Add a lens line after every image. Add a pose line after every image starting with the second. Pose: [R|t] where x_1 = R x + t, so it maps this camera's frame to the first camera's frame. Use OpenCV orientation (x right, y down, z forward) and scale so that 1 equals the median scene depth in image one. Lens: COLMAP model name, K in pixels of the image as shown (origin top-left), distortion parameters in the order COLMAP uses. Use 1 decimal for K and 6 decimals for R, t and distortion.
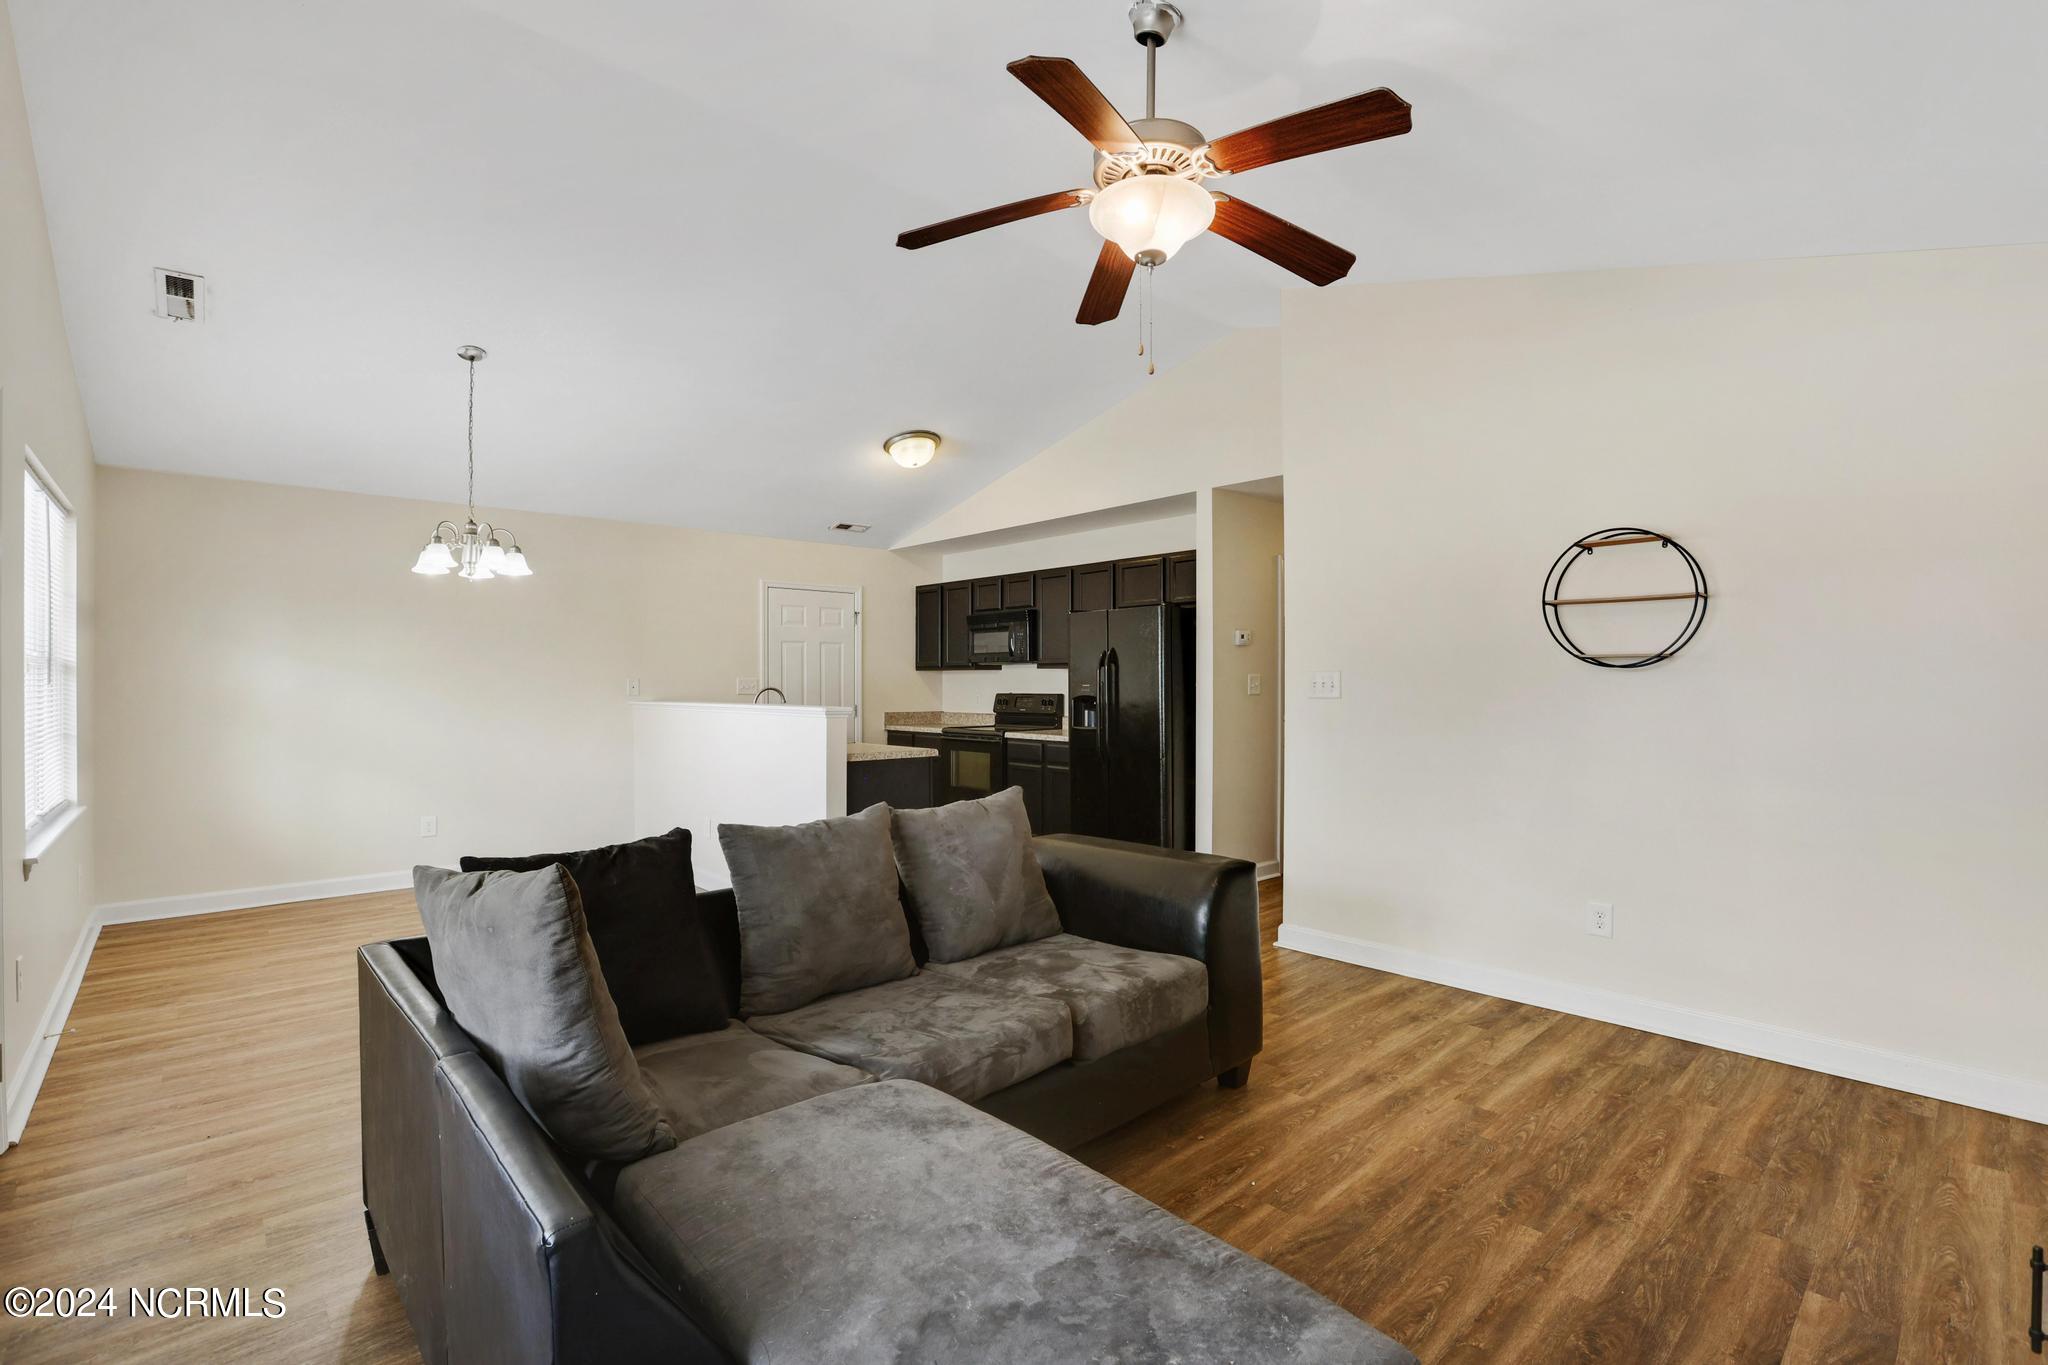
lens RADIAL K [[944.9, 0, 1024.0], [0, 944.9, 682.5], [0, 0, 1]] dist [-0.040904, 0.017465]
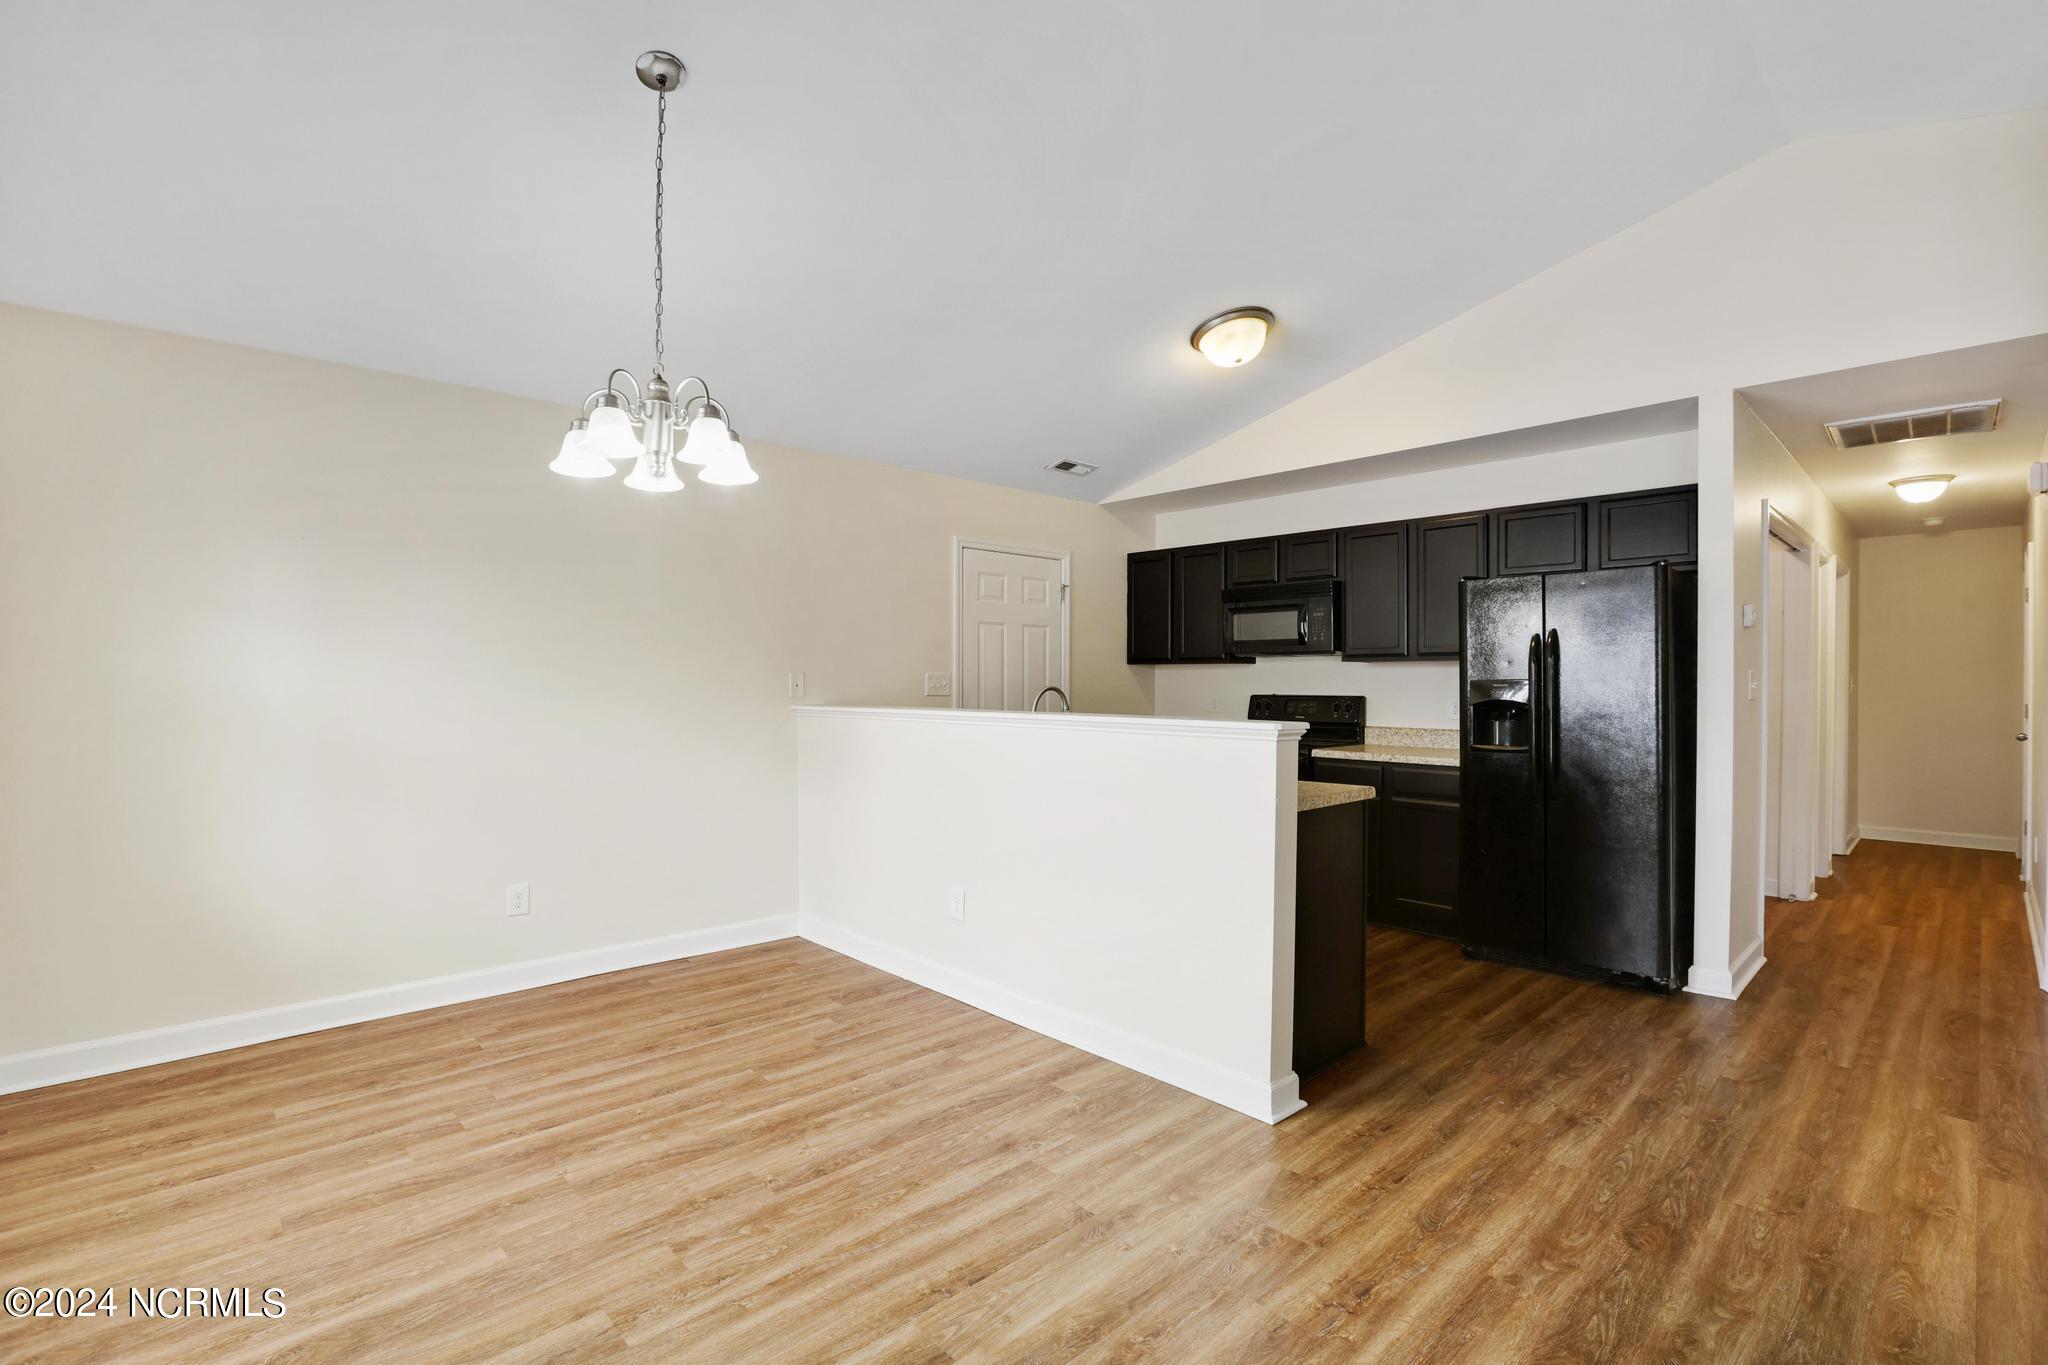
lens RADIAL K [[933.6, 0, 1030.9], [0, 933.6, 690.0], [0, 0, 1]] dist [-0.043110, 0.015506]
pose [[0.999579, 0.004172, 0.028704, -0.248065], [-0.004468, 0.999937, 0.010265, 0.000881], [-0.028660, -0.010389, 0.999535, 0.289879]]
